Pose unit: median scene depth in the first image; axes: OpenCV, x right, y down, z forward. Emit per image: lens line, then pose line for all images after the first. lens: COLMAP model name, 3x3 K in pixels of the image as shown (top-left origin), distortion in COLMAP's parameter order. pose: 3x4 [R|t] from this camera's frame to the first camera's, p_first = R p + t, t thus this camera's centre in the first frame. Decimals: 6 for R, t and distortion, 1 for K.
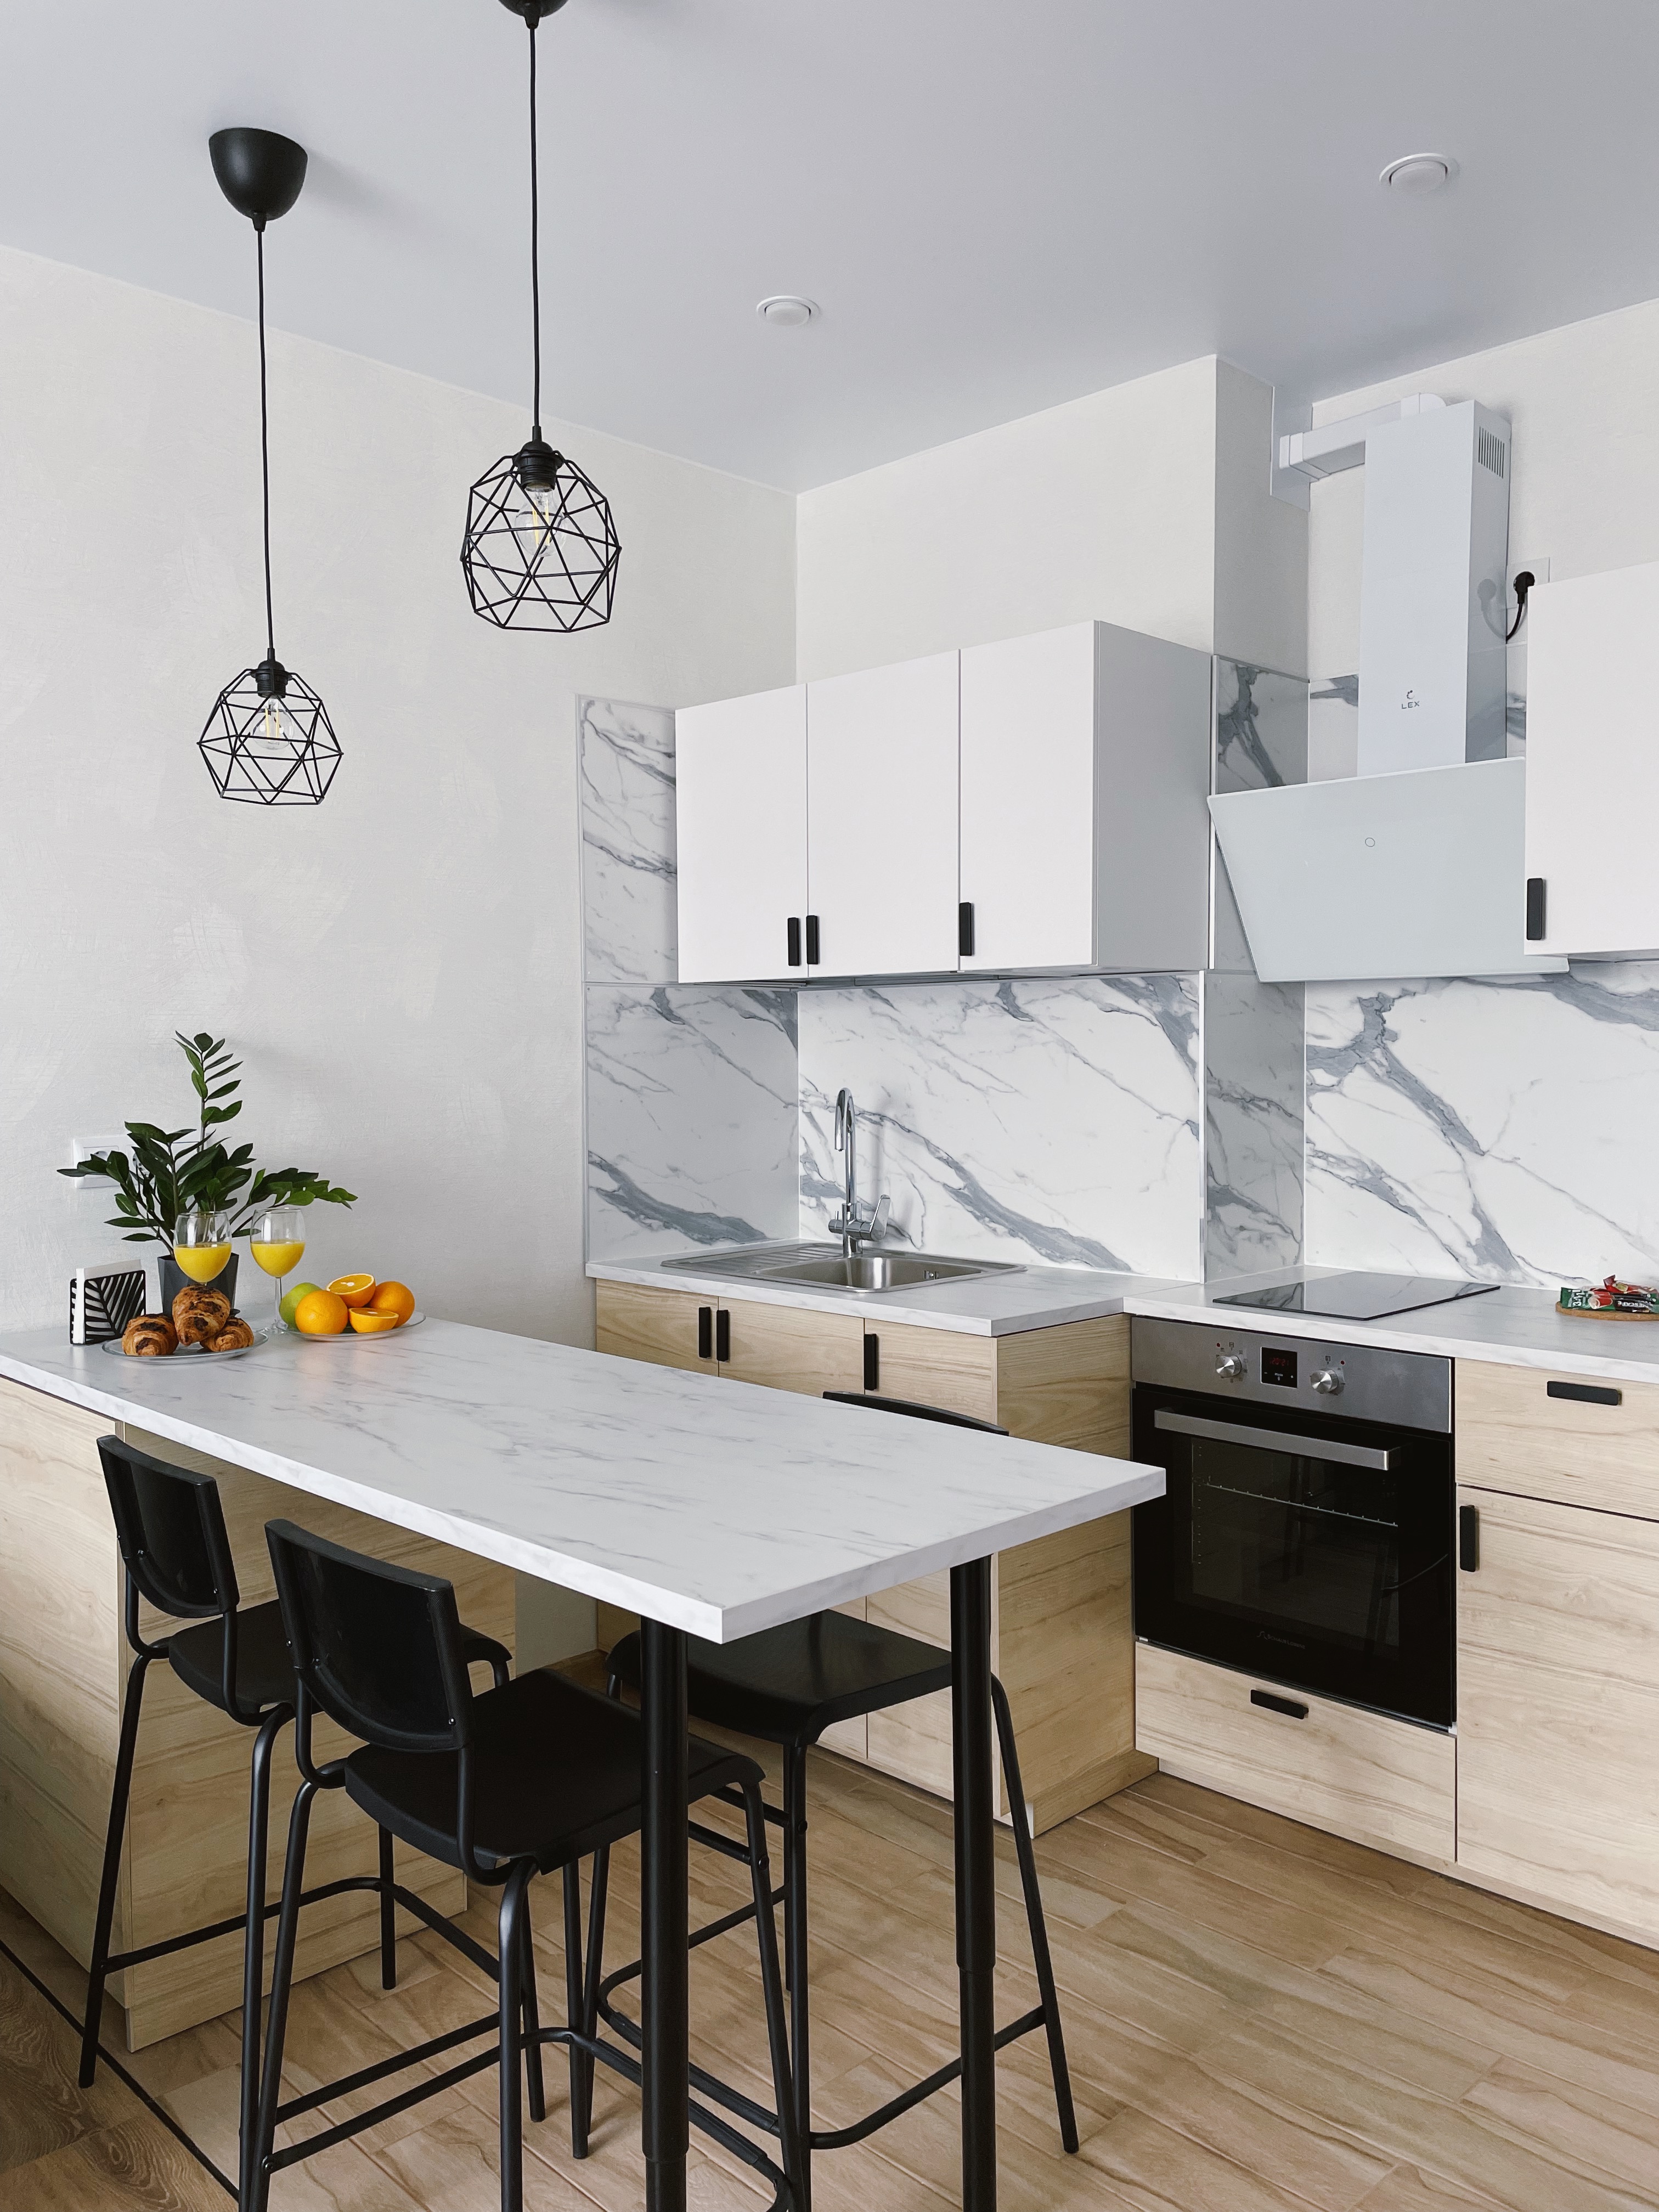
lens RADIAL K [[1669.7, 0, 829.5], [0, 1669.7, 1106.0], [0, 0, 1]] dist [0.104327, -0.140434]
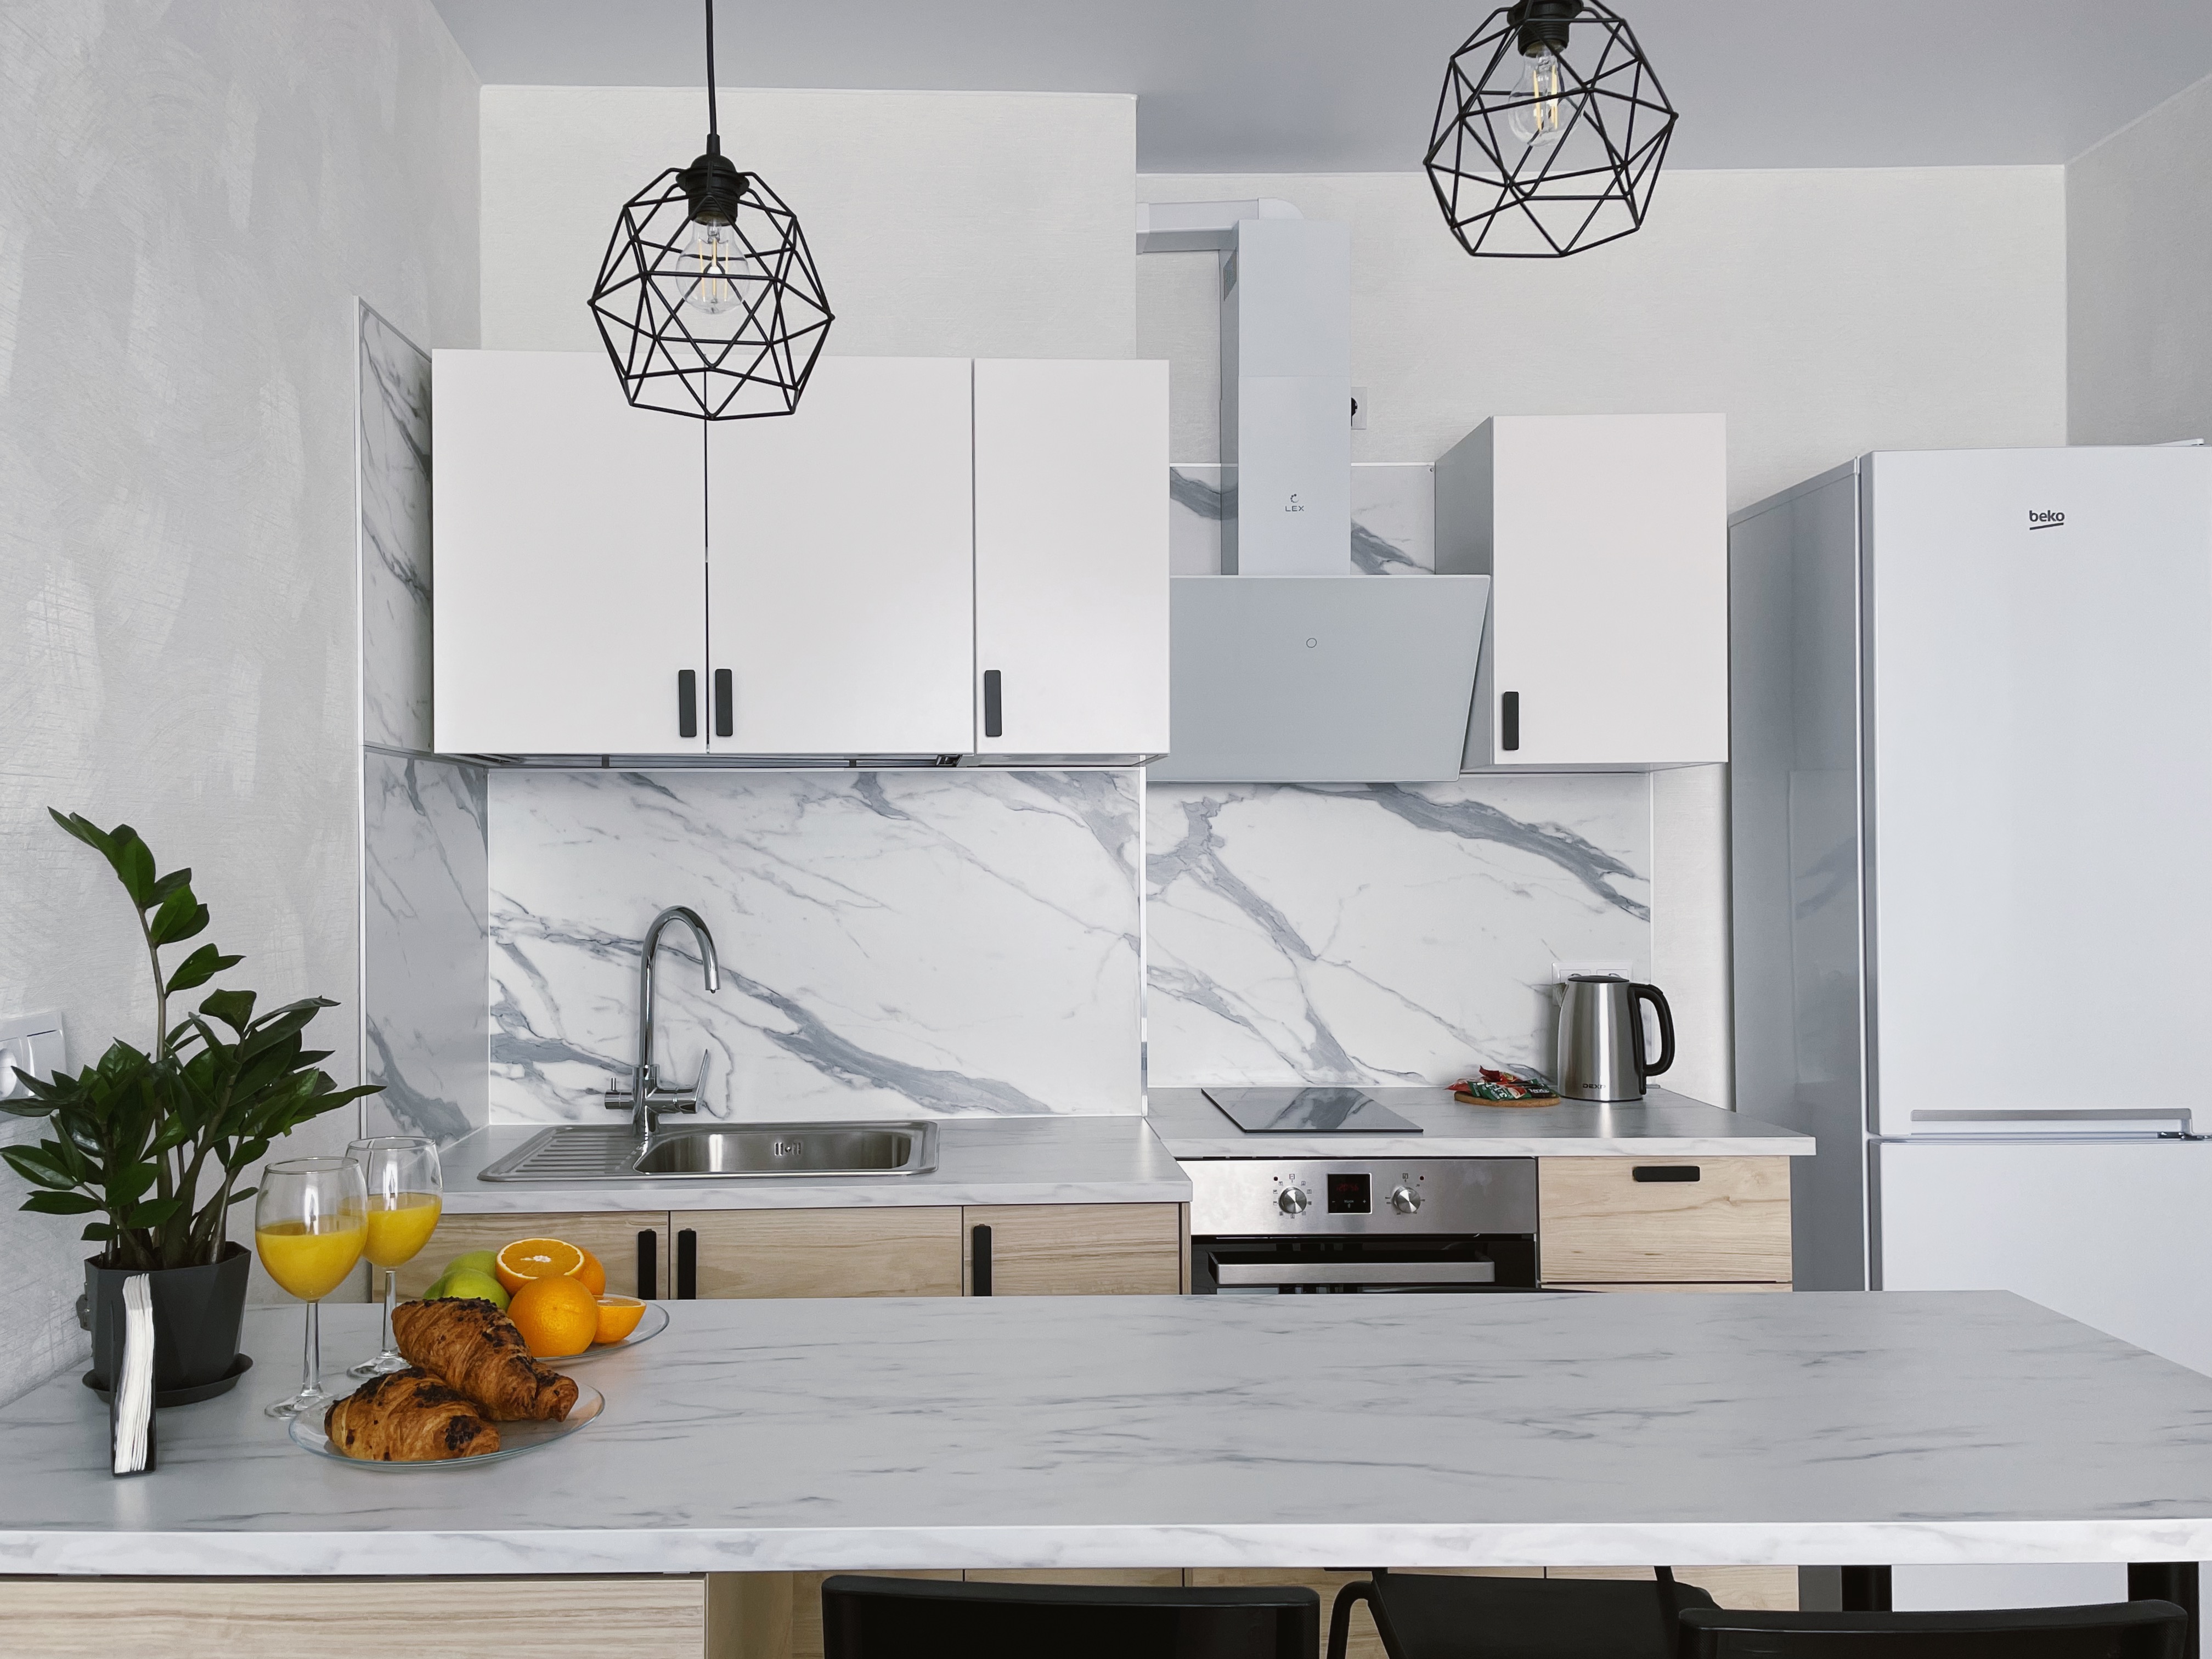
lens RADIAL K [[1801.6, 0, 1010.8], [0, 1801.6, 840.5], [0, 0, 1]] dist [0.119663, -0.186228]
pose [[0.682185, 0.009734, 0.731115, -0.507532], [0.026388, 0.998932, -0.037922, -0.006014], [-0.730703, 0.045162, 0.681200, 0.376091]]
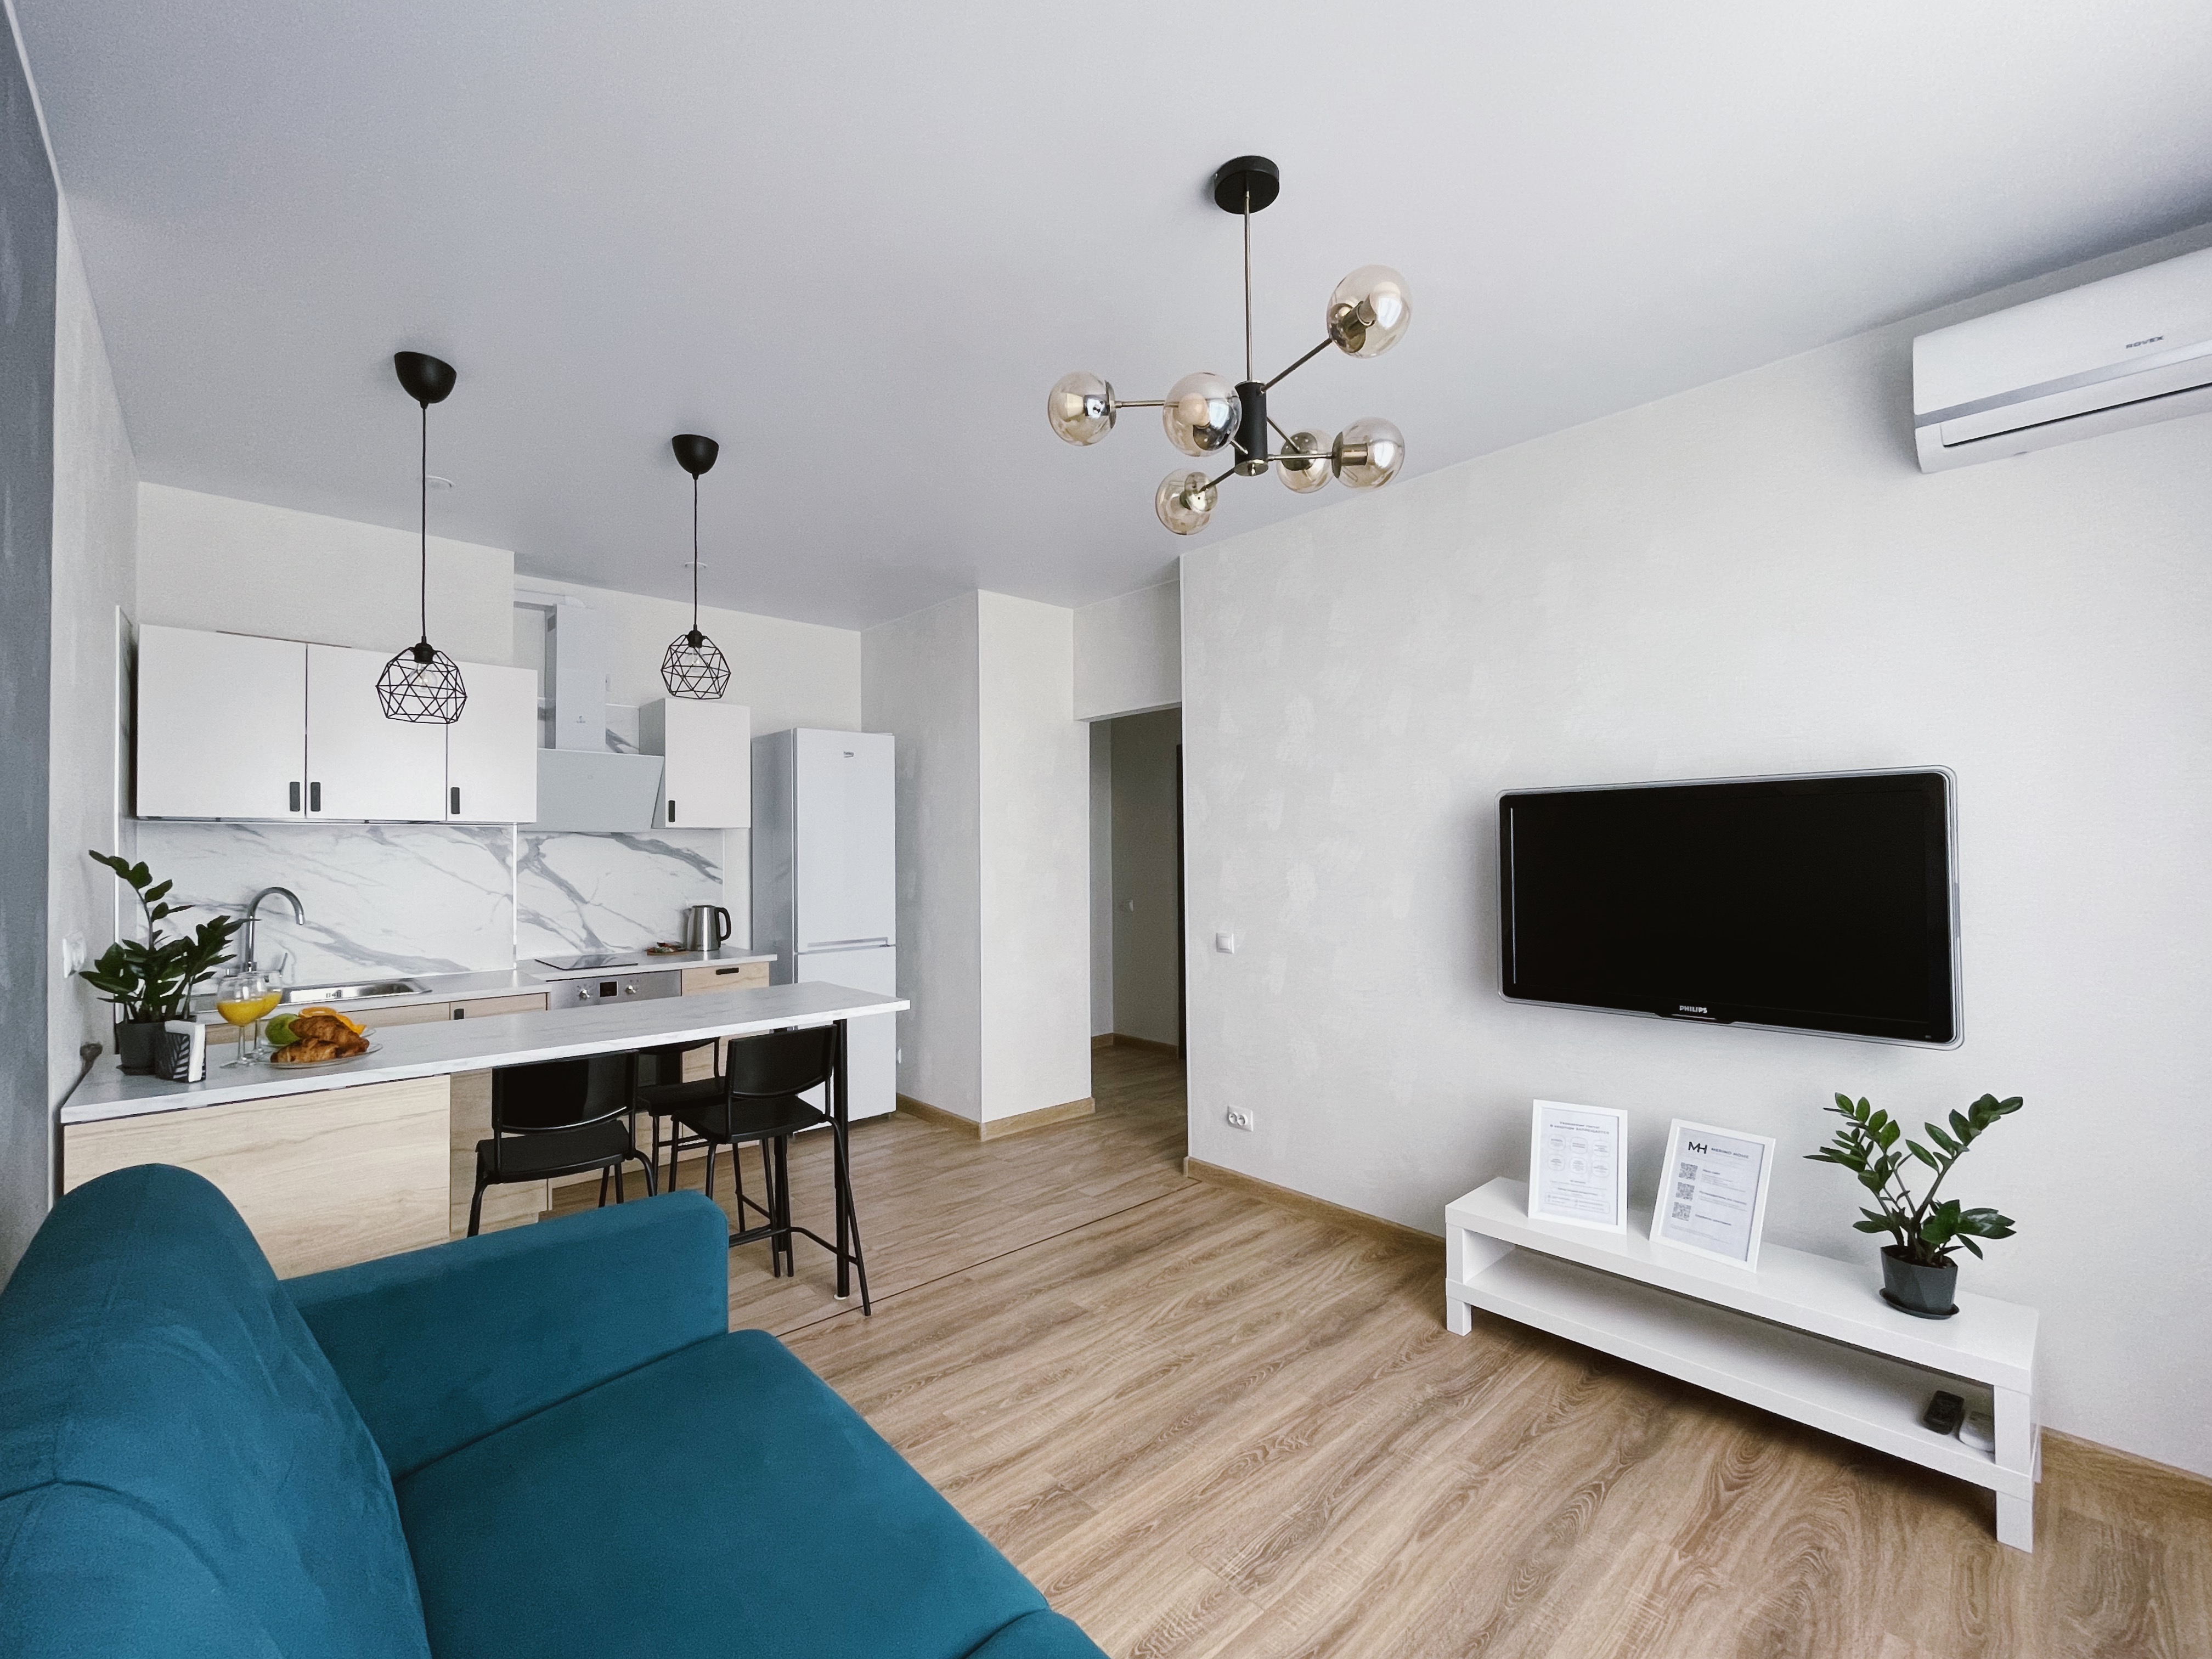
lens RADIAL K [[934.6, 0, 1083.5], [0, 934.6, 842.8], [0, 0, 1]] dist [-0.001305, -0.000074]
pose [[0.042182, 0.015712, 0.998986, -0.915243], [0.040878, 0.999012, -0.017439, -0.006182], [-0.998273, 0.041572, 0.041498, 0.202020]]
